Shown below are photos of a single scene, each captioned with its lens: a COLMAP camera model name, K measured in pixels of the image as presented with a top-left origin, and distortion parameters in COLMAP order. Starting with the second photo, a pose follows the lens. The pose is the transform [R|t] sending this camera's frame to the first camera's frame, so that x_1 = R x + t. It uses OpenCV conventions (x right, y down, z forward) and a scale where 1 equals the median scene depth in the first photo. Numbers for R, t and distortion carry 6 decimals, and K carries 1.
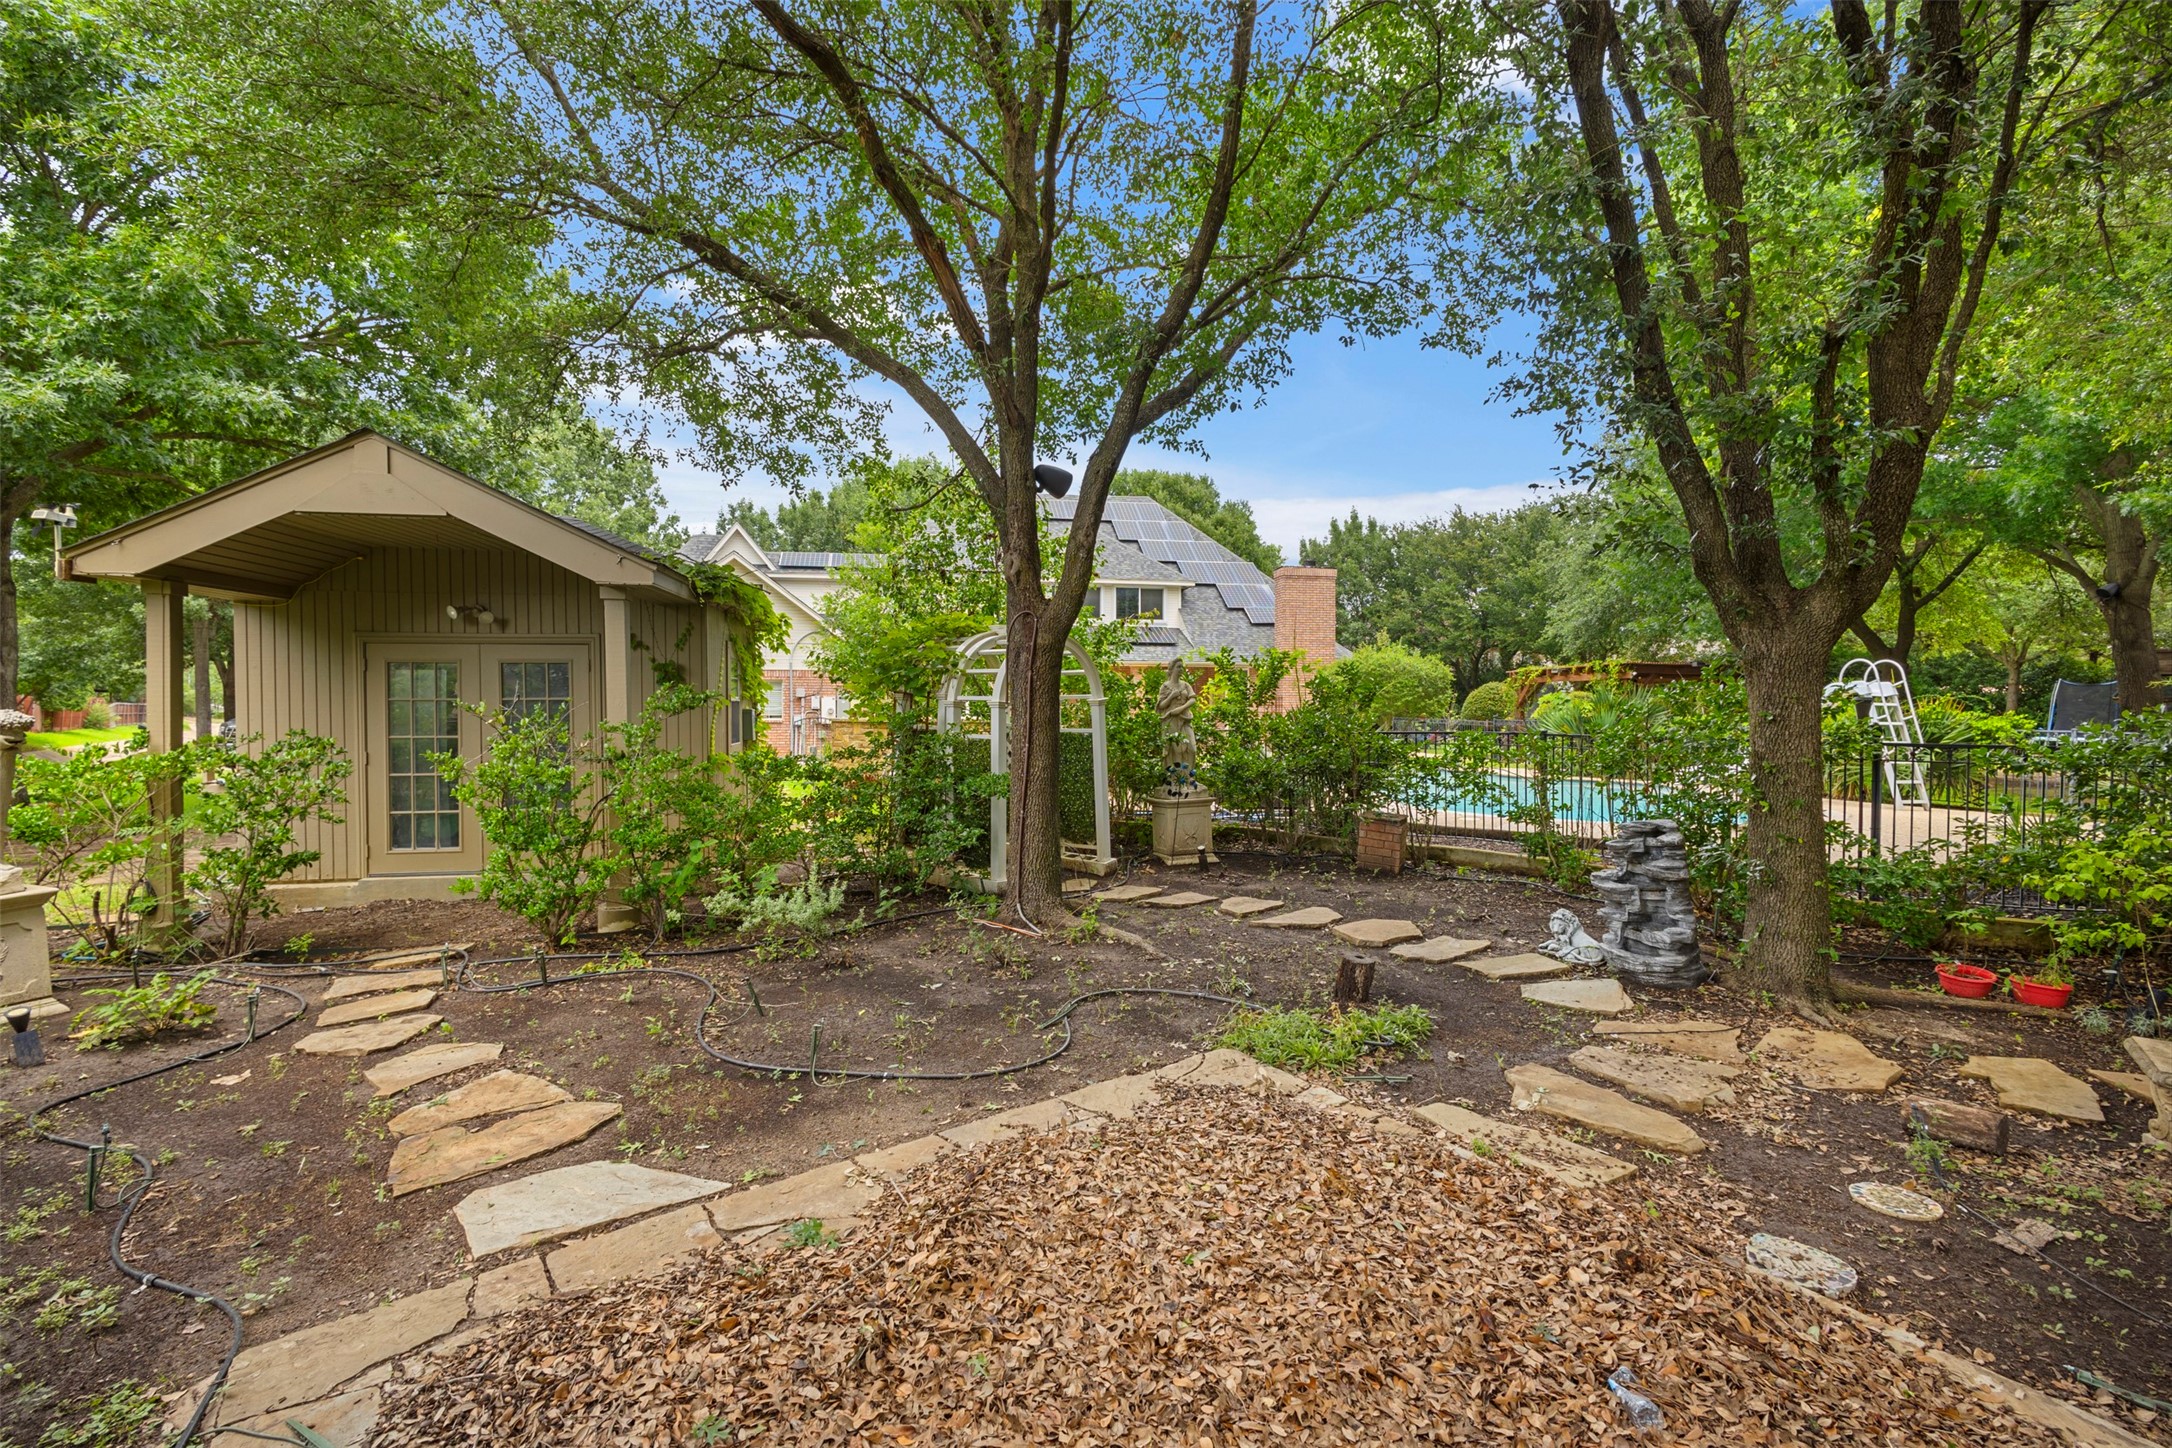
lens RADIAL K [[995.6, 0, 1086.2], [0, 995.6, 716.6], [0, 0, 1]] dist [0.000860, -0.001865]
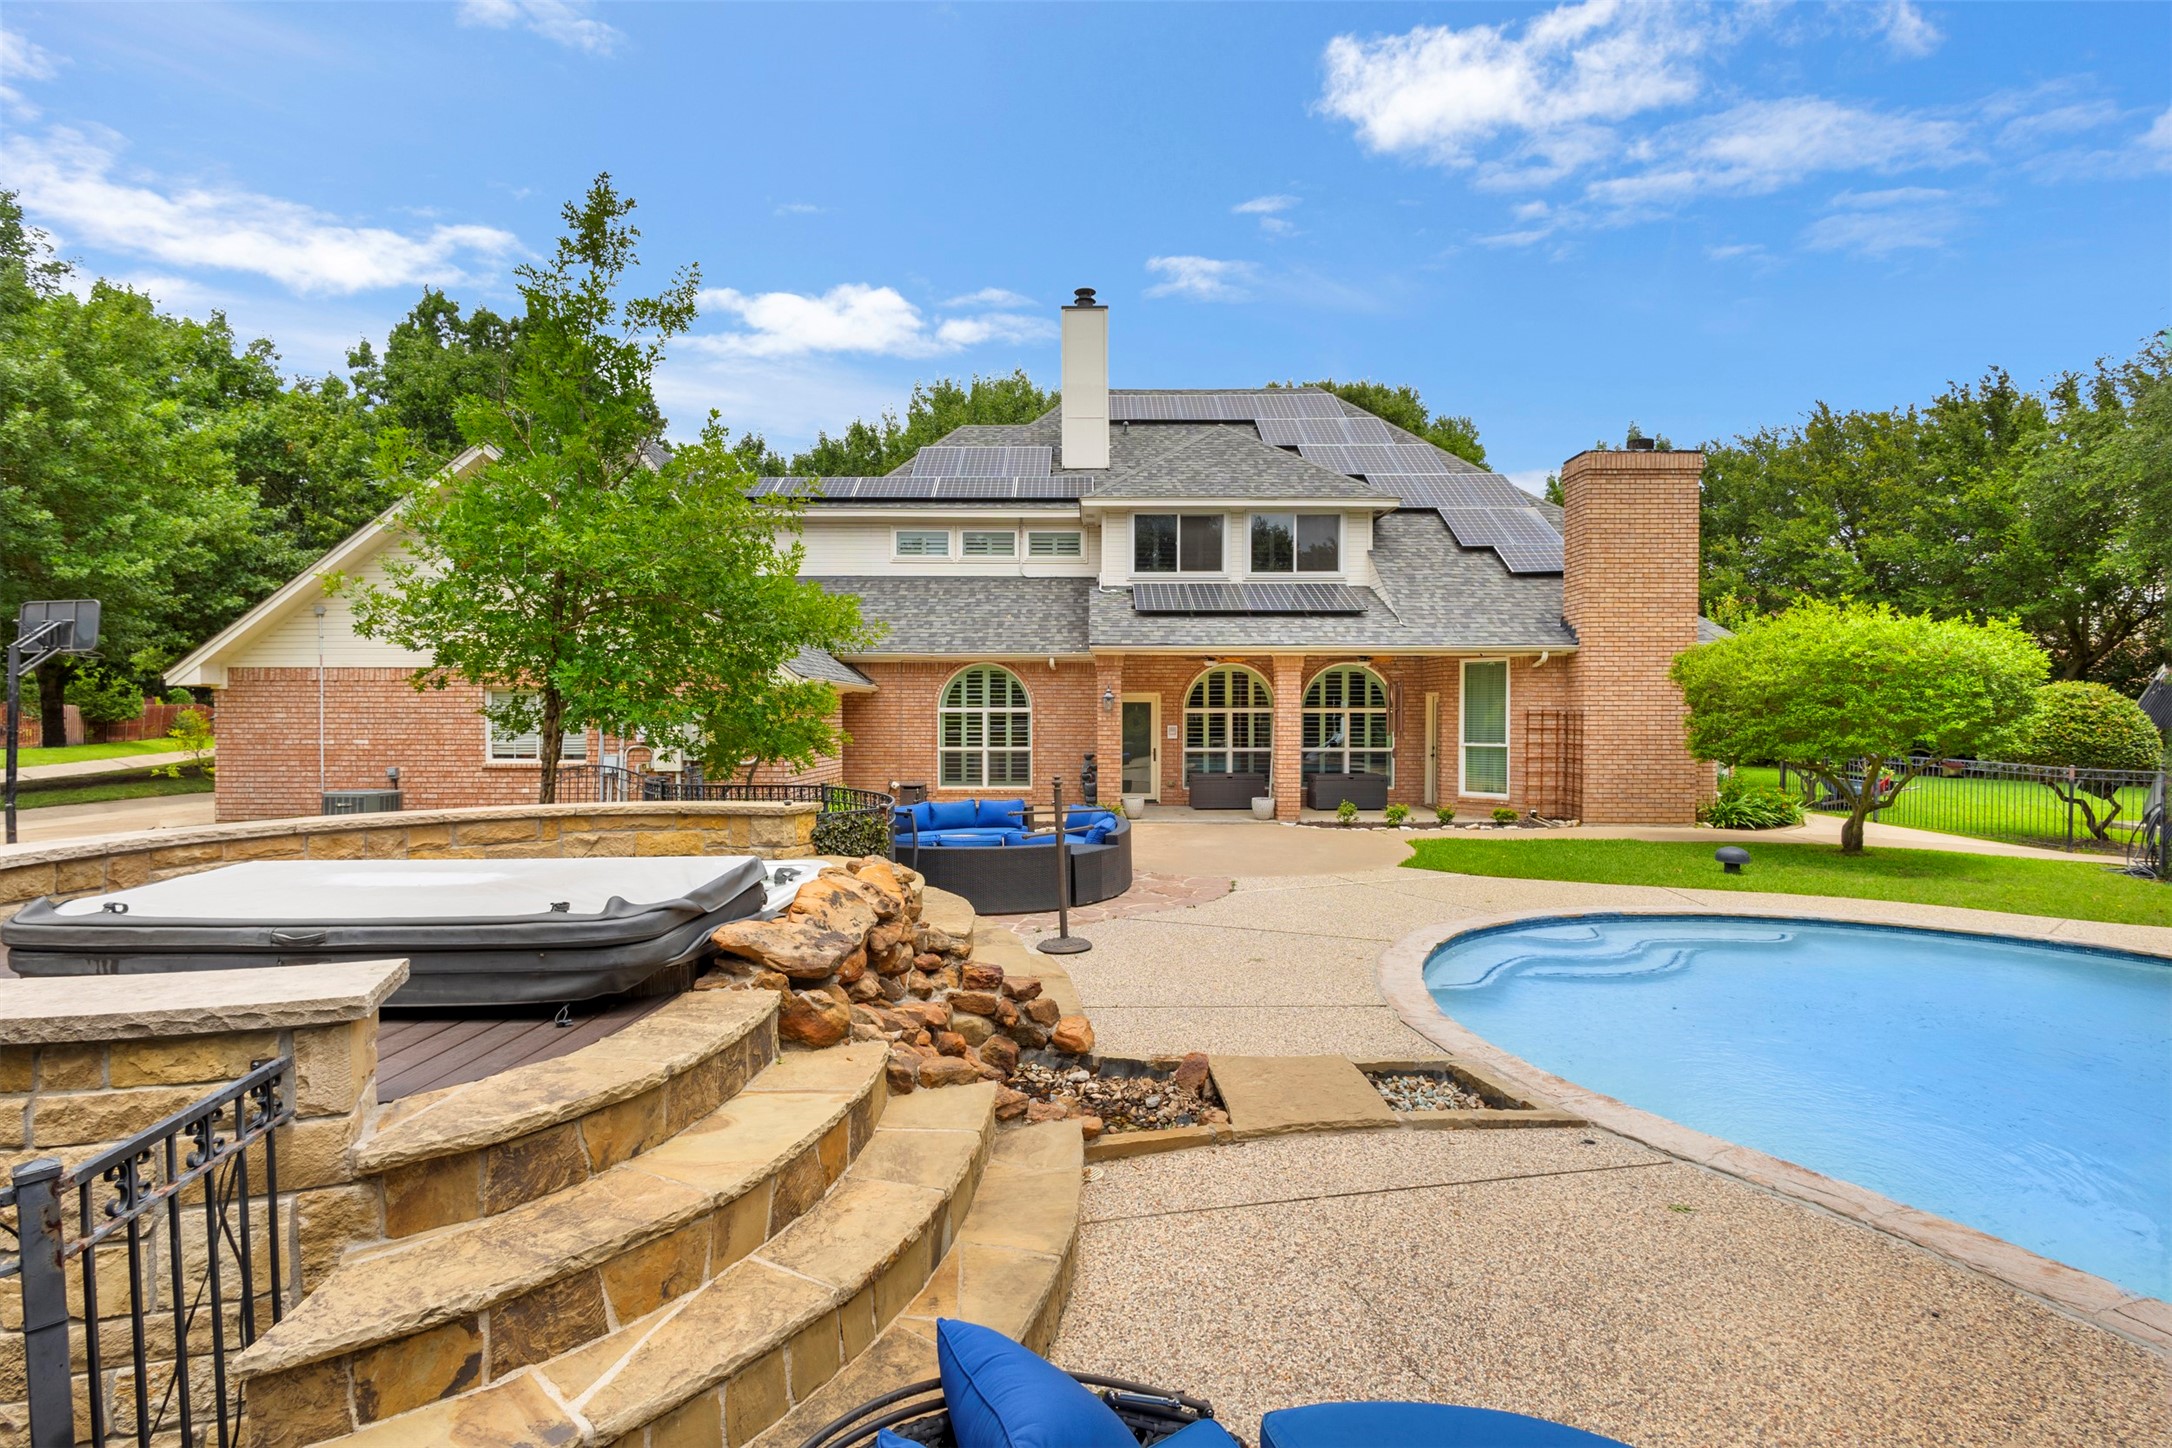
lens RADIAL K [[995.6, 0, 1087.1], [0, 995.6, 725.0], [0, 0, 1]] dist [0.000860, -0.001865]
pose [[0.983990, 0.002459, -0.178206, 0.038456], [-0.000422, 0.999934, 0.011467, -0.019058], [0.178222, -0.011208, 0.983926, 0.430866]]
